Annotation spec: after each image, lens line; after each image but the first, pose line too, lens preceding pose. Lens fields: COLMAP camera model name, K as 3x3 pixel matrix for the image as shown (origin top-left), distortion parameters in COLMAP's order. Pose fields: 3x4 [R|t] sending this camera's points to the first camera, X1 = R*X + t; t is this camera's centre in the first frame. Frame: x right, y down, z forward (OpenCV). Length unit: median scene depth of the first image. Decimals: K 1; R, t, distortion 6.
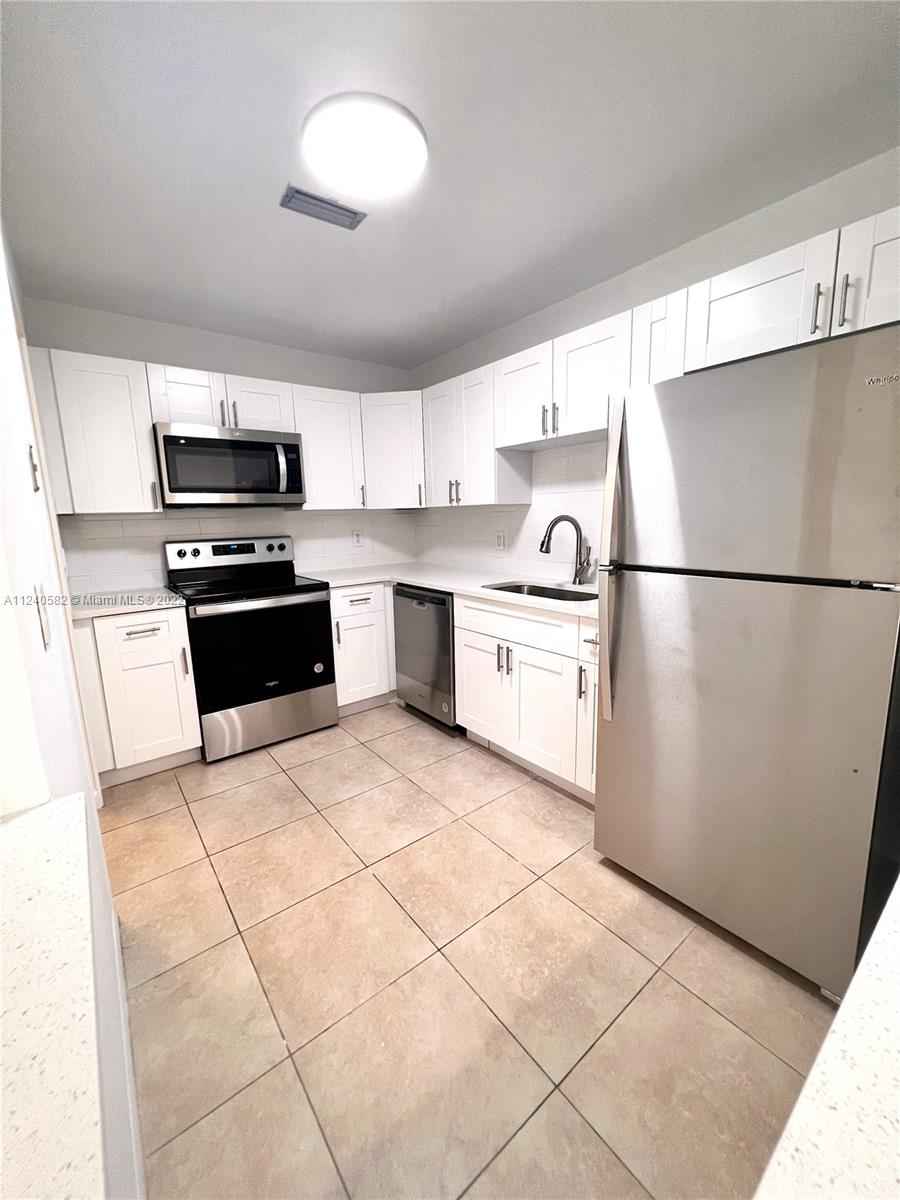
lens RADIAL K [[480.6, 0, 452.6], [0, 480.6, 595.2], [0, 0, 1]] dist [-0.001205, 0.000830]
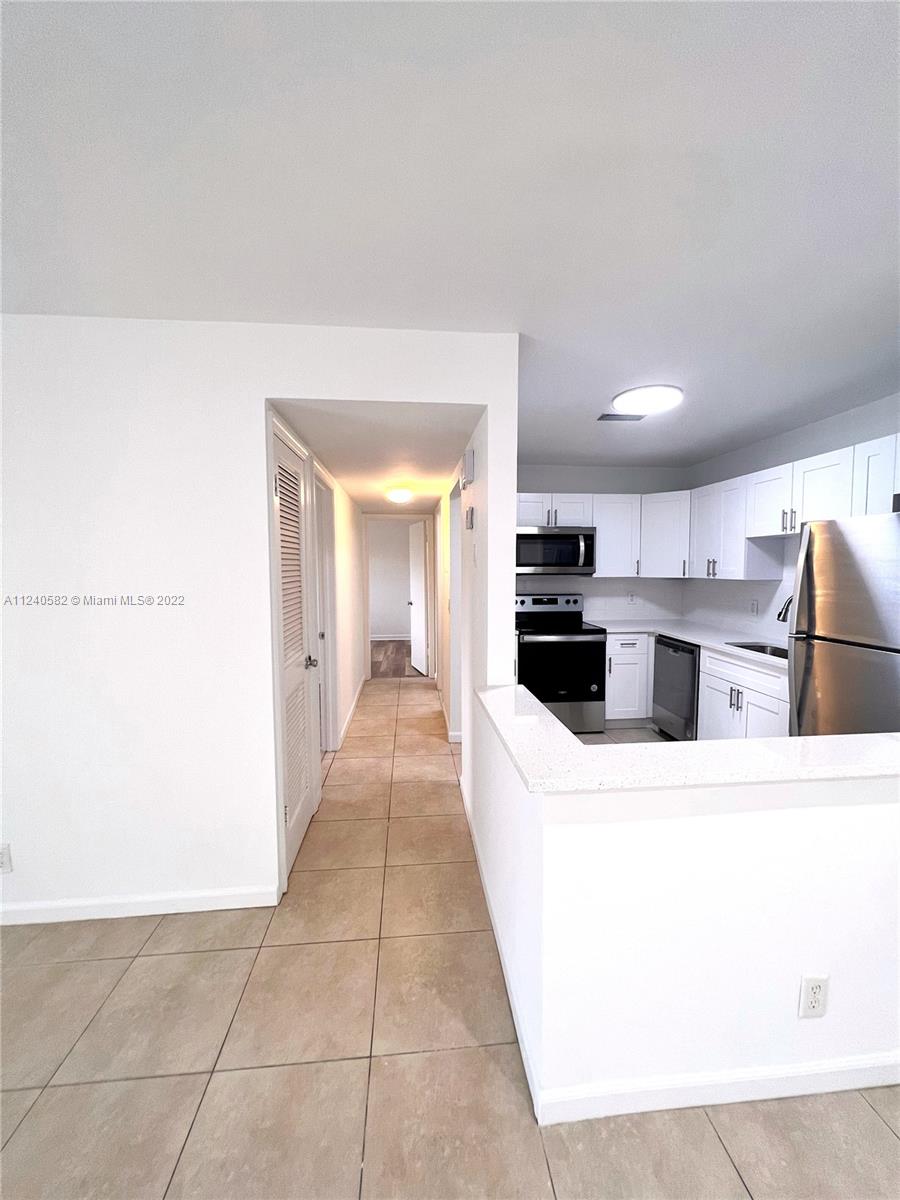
lens RADIAL K [[480.6, 0, 452.6], [0, 480.6, 595.2], [0, 0, 1]] dist [-0.001205, 0.000830]
pose [[0.840498, 0.055788, -0.538935, 0.132245], [-0.108369, 0.991895, -0.066331, 0.019562], [0.530867, 0.114155, 0.839732, -0.490971]]
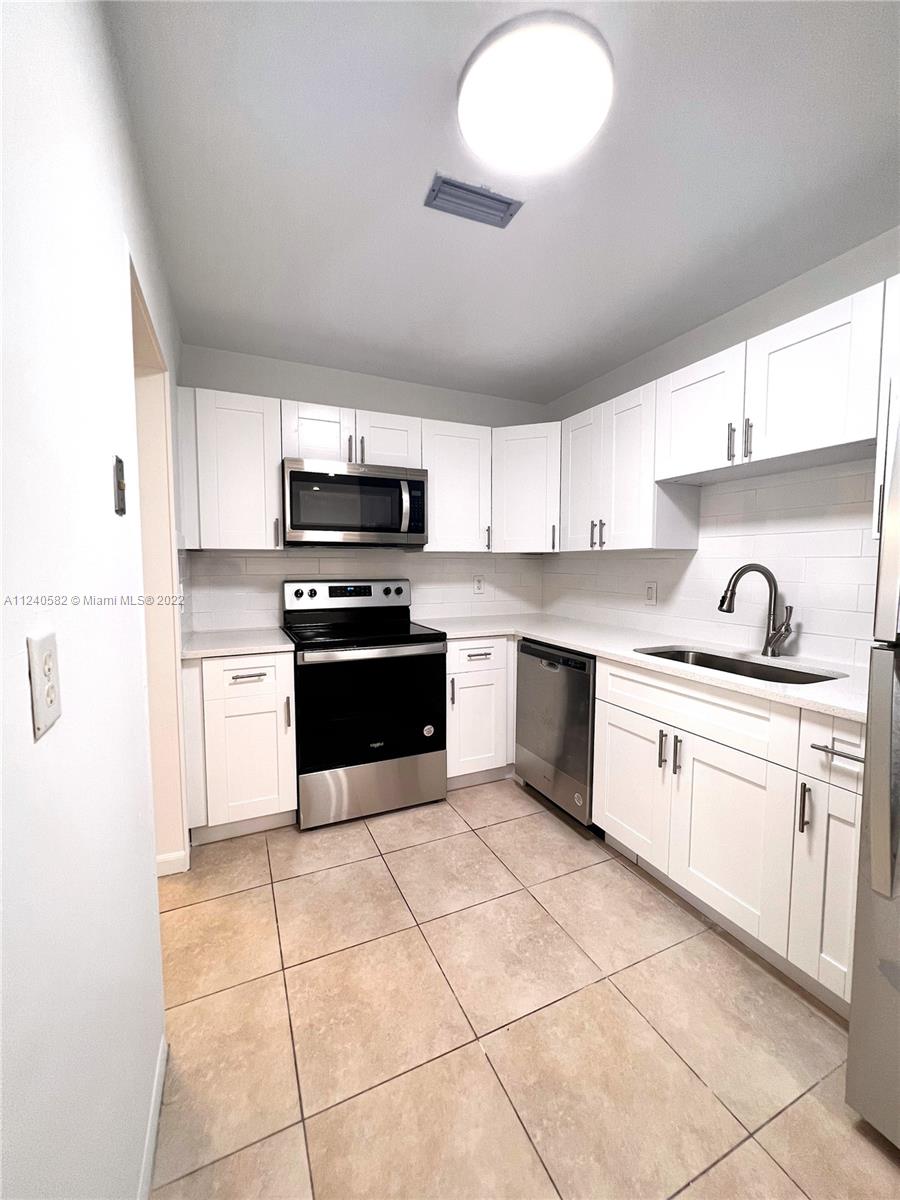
lens RADIAL K [[480.6, 0, 452.6], [0, 480.6, 595.2], [0, 0, 1]] dist [-0.001205, 0.000830]
pose [[0.972871, 0.040745, -0.227733, -0.052742], [-0.063106, 0.993777, -0.091784, -0.016474], [0.222576, 0.103665, 0.969388, 0.153729]]
